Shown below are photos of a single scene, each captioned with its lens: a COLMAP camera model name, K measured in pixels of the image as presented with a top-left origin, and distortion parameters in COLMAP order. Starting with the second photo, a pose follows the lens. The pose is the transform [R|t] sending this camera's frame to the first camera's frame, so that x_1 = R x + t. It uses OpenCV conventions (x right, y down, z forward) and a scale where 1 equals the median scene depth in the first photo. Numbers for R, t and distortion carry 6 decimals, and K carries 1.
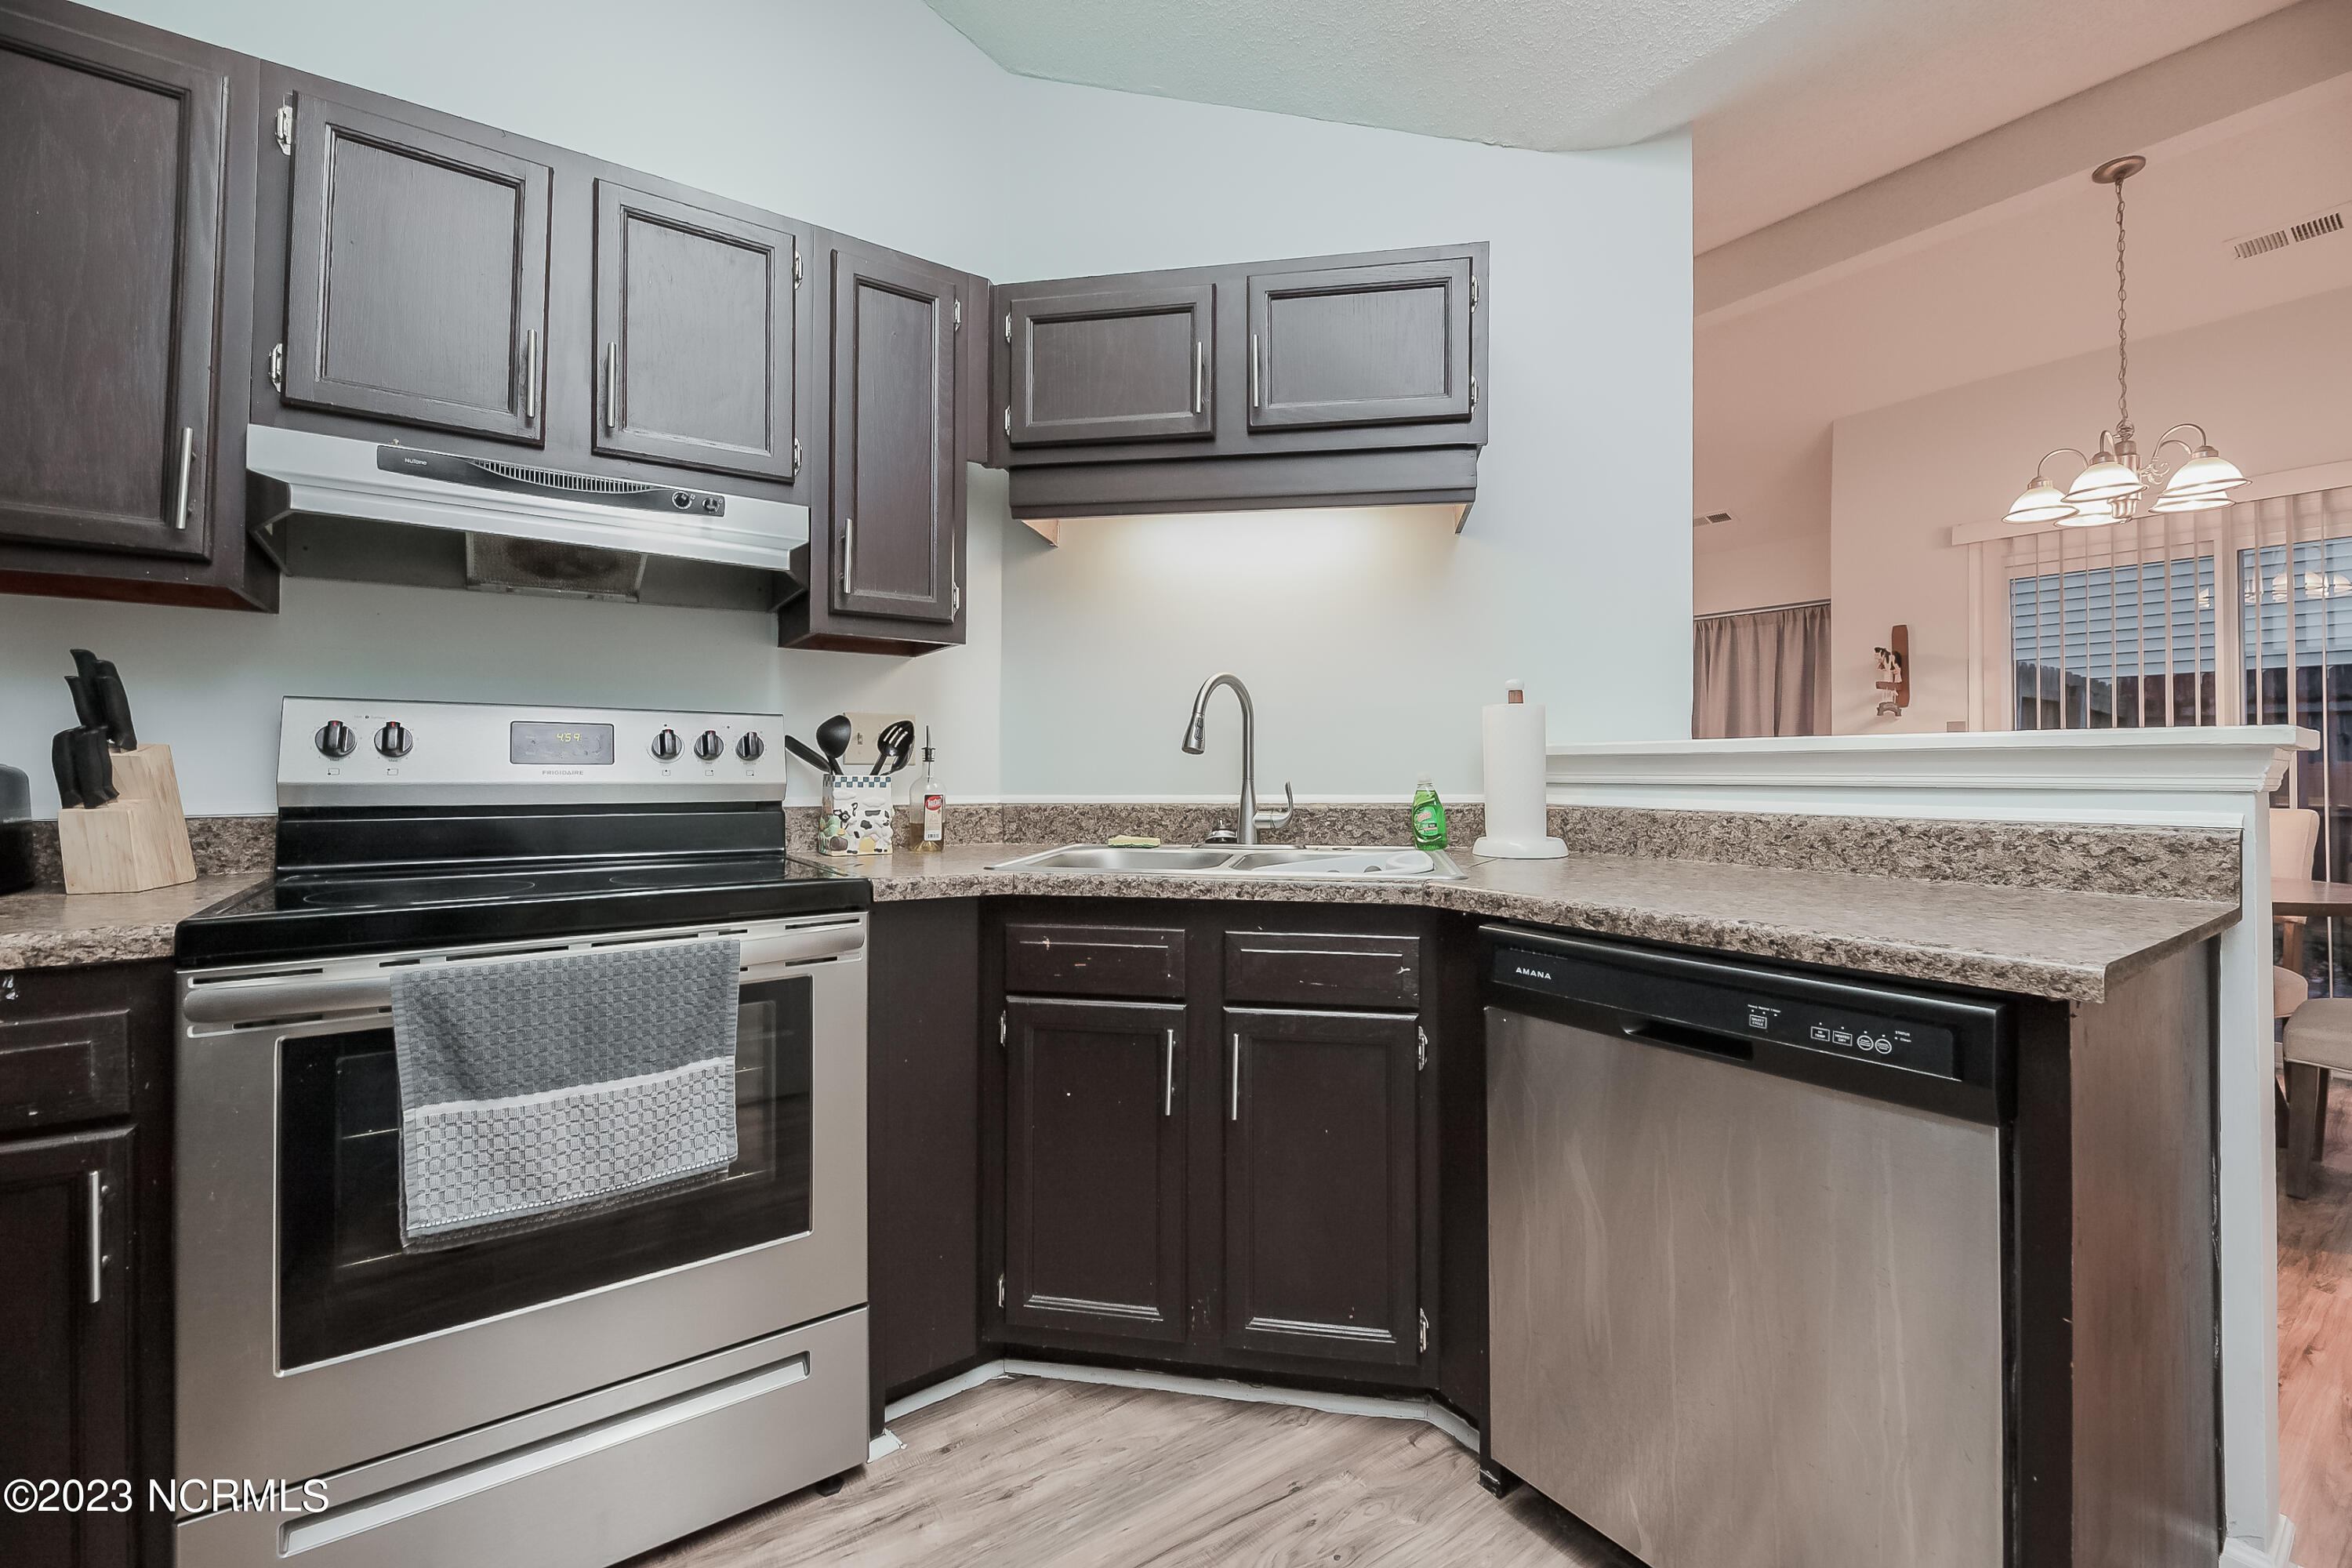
lens RADIAL K [[972.1, 0, 1189.2], [0, 972.1, 751.9], [0, 0, 1]] dist [0.000627, -0.003260]
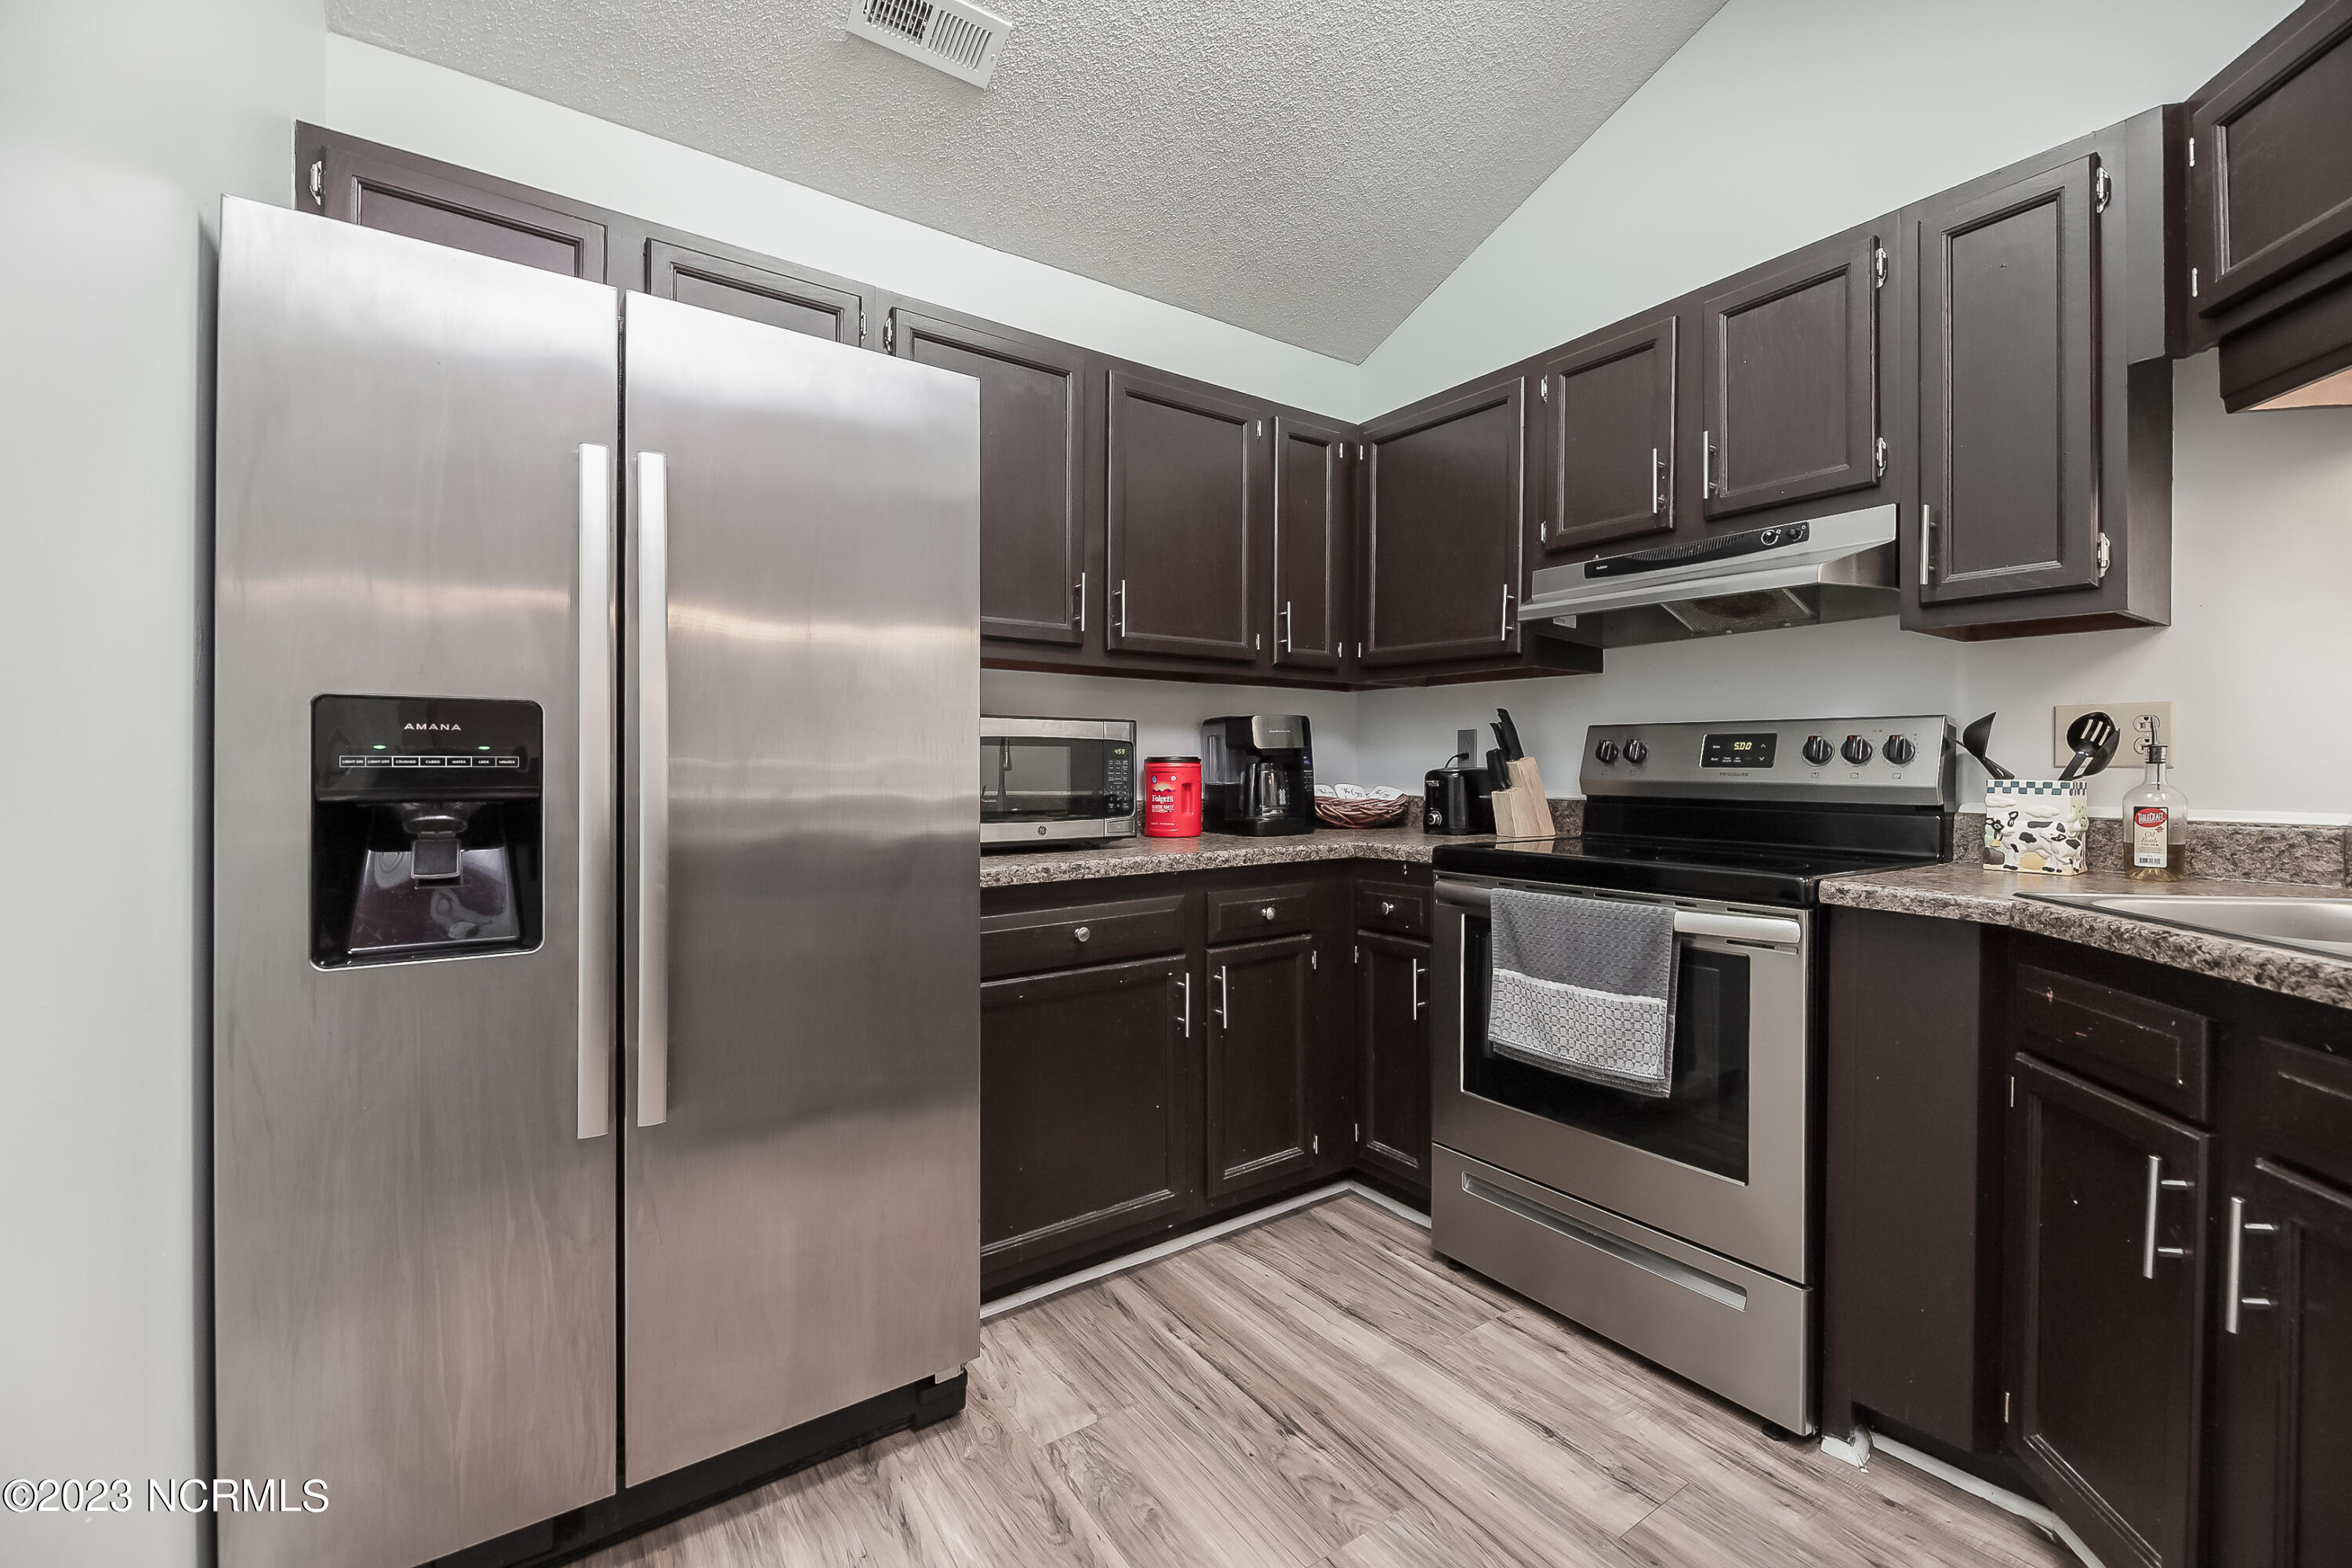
lens RADIAL K [[972.1, 0, 1195.1], [0, 972.1, 769.0], [0, 0, 1]] dist [0.000627, -0.003260]
pose [[0.005038, -0.000422, -0.999987, 0.627470], [0.014203, 0.999899, -0.000351, 0.005270], [0.999886, -0.014201, 0.005043, 0.314979]]
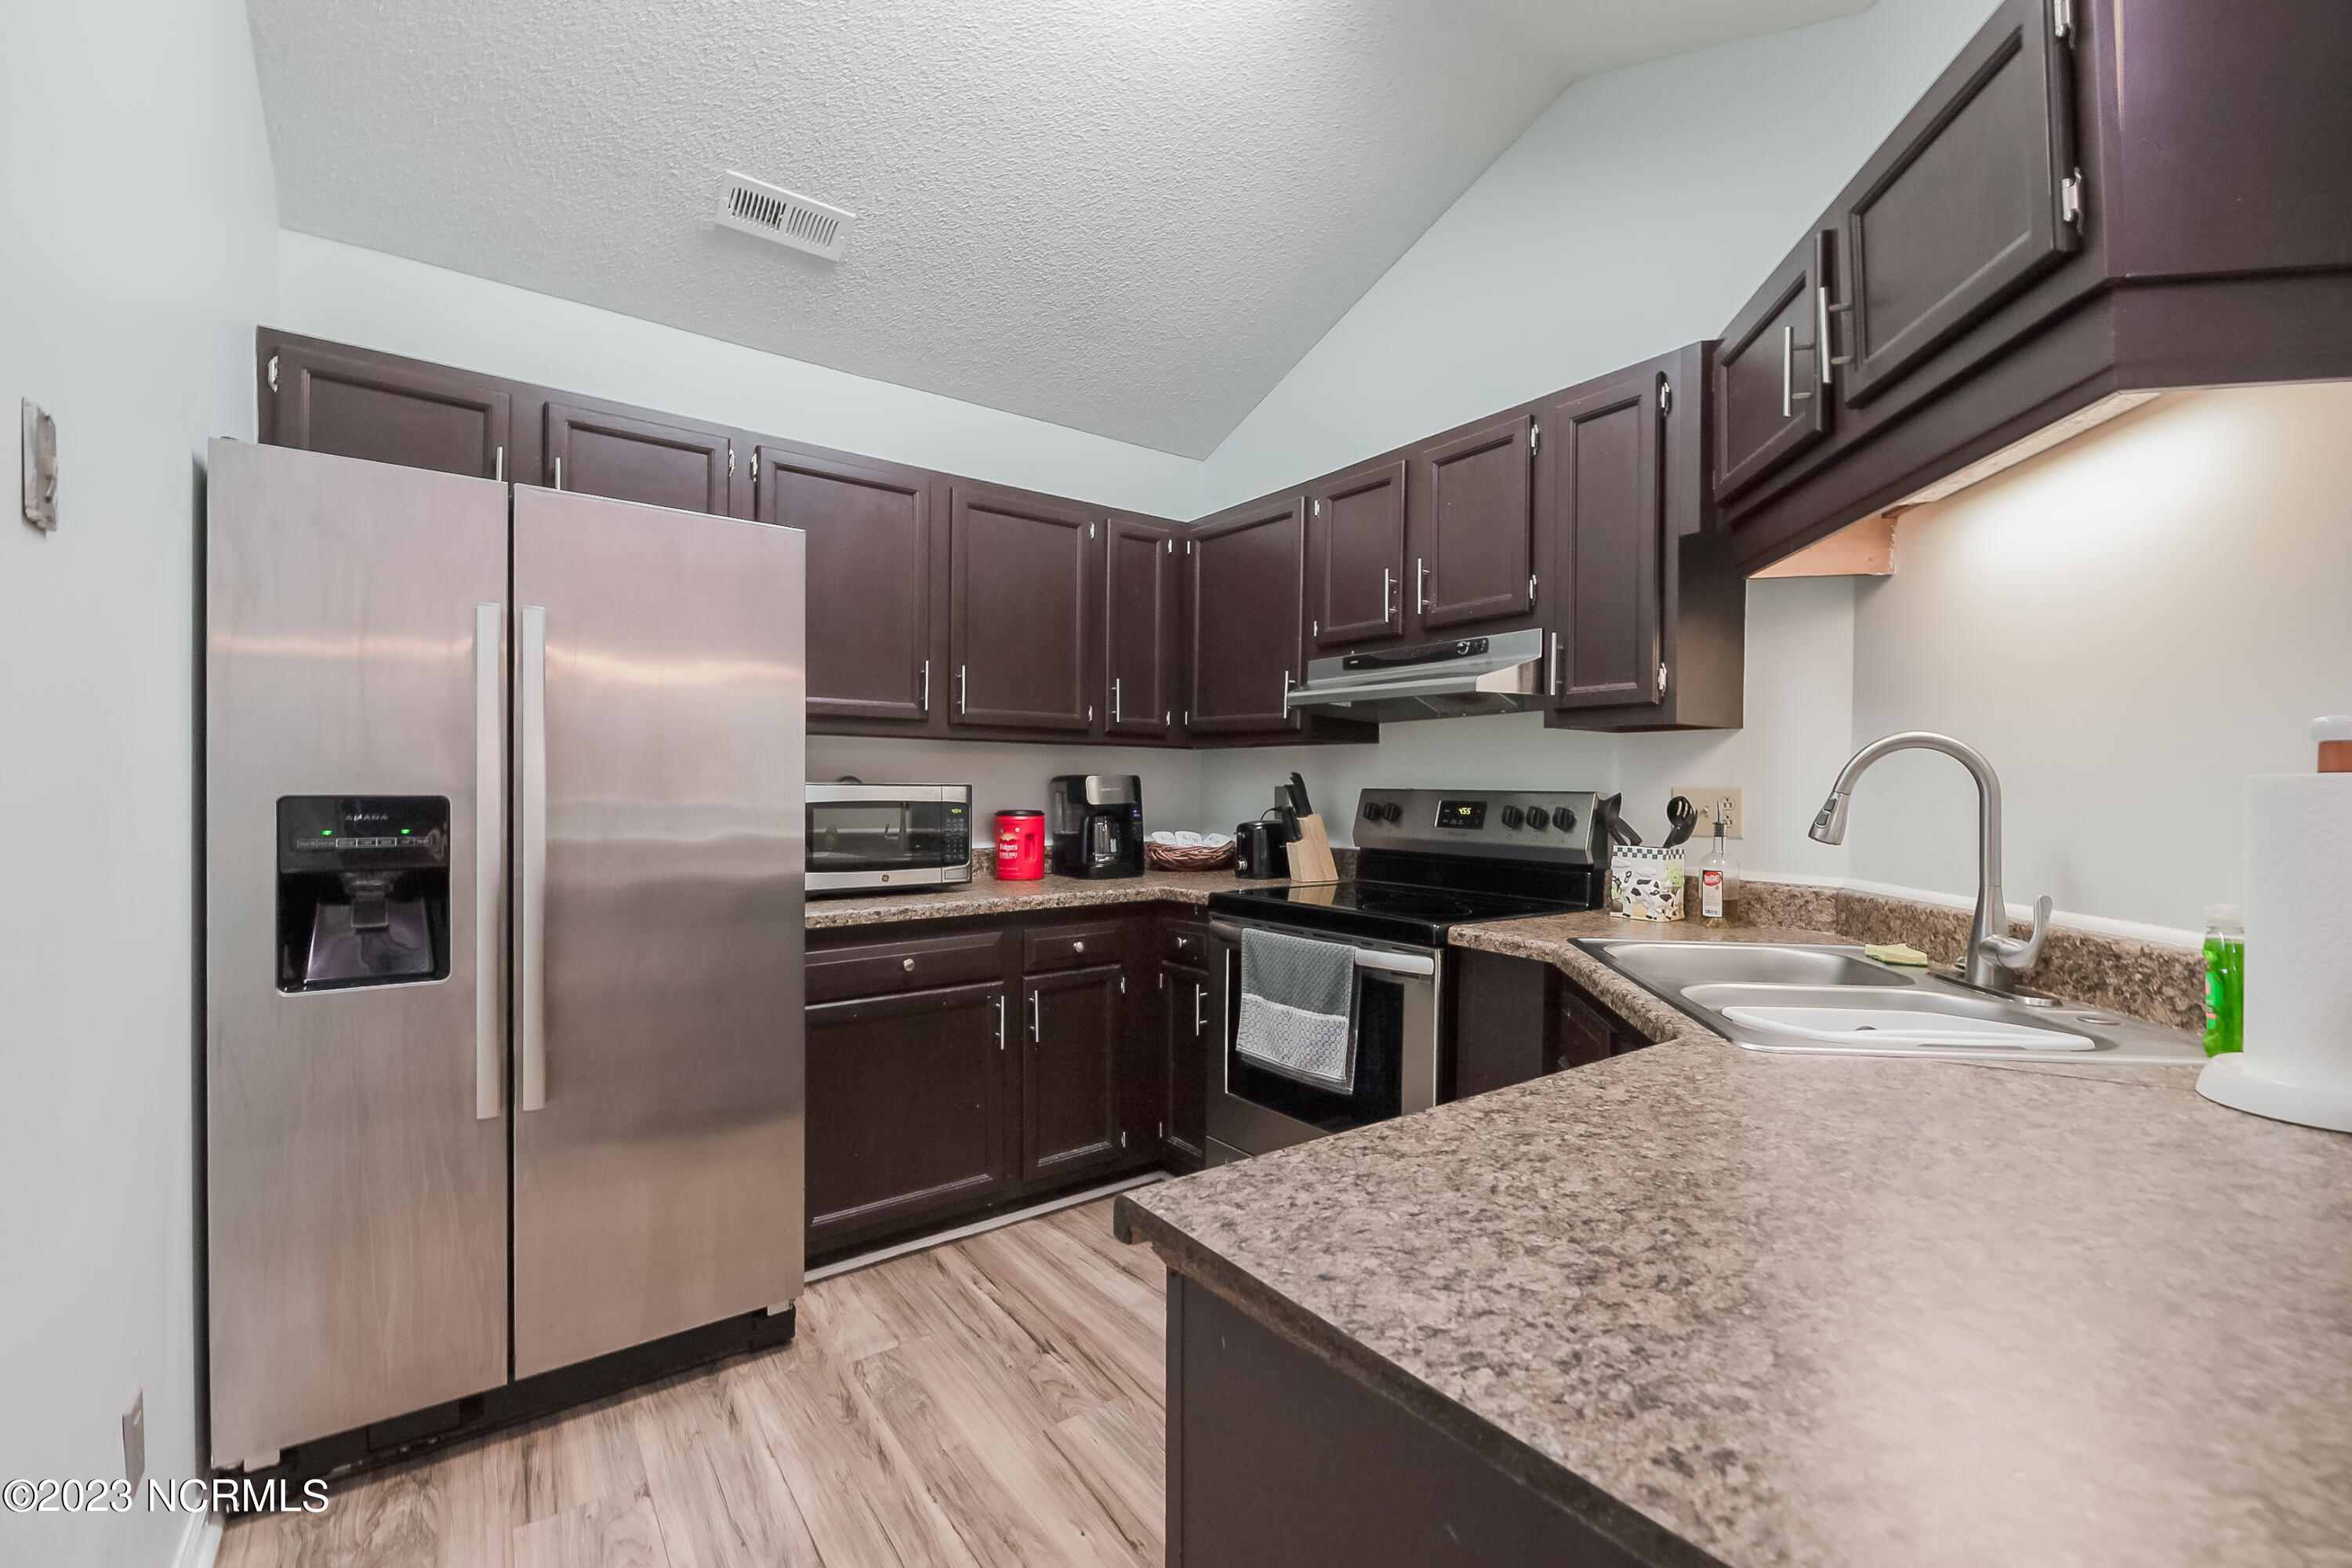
lens RADIAL K [[972.1, 0, 1177.6], [0, 972.1, 800.2], [0, 0, 1]] dist [0.000627, -0.003260]
pose [[0.026549, 0.009906, -0.999598, 0.904995], [0.008549, 0.999912, 0.010137, -0.053627], [0.999611, -0.008815, 0.026462, 0.546083]]
